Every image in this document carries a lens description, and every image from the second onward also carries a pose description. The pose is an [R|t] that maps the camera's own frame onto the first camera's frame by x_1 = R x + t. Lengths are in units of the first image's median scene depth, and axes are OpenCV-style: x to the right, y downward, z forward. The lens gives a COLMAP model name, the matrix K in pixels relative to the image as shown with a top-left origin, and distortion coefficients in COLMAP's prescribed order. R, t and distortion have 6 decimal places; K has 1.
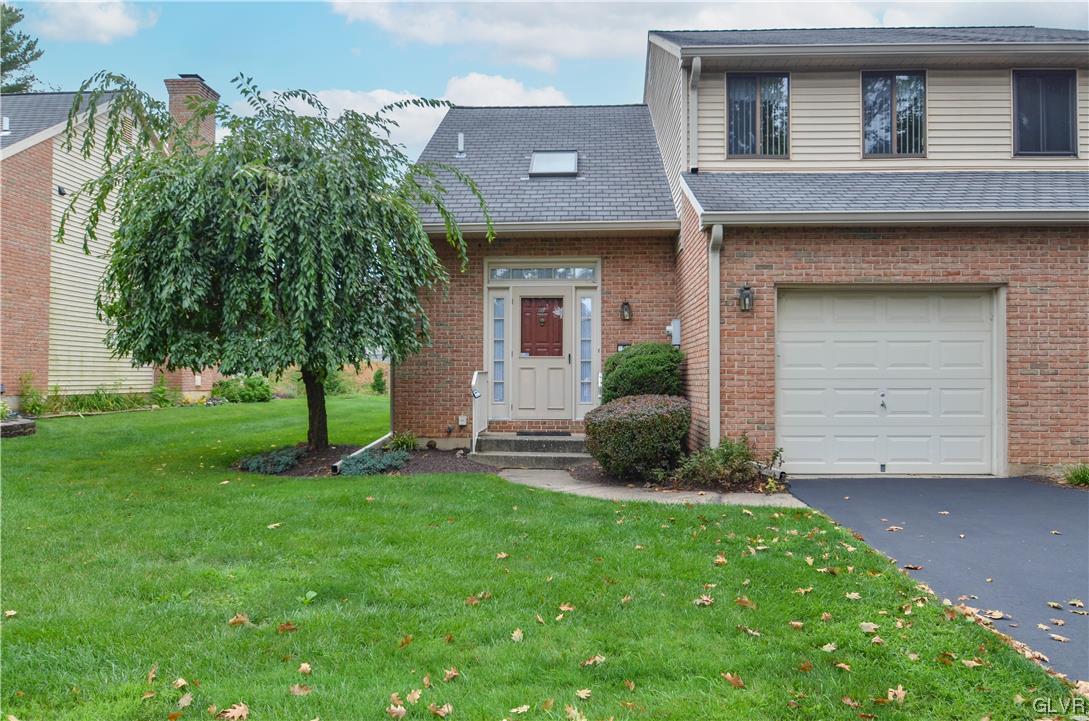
lens RADIAL K [[762.1, 0, 542.9], [0, 762.1, 361.1], [0, 0, 1]] dist [-0.028755, -0.002065]
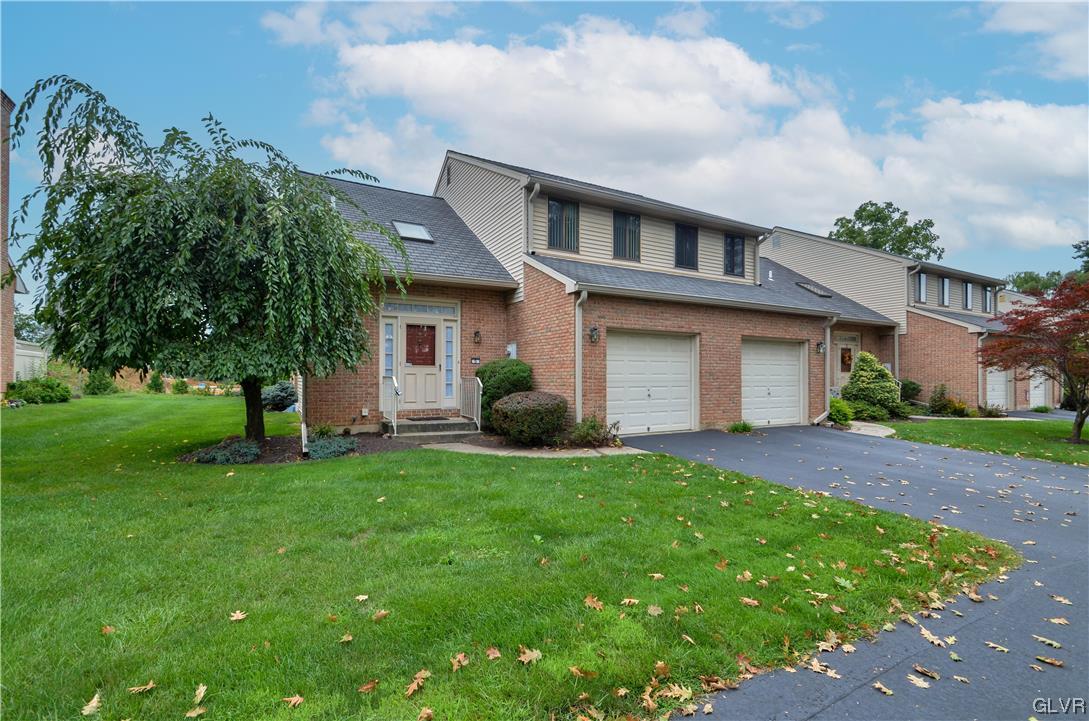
lens RADIAL K [[491.4, 0, 547.4], [0, 491.4, 366.9], [0, 0, 1]] dist [0.007340, -0.004369]
pose [[0.847386, 0.012193, 0.530837, -0.384758], [-0.011937, 0.999921, -0.003913, -0.004118], [-0.530843, -0.003021, 0.847465, 0.105364]]
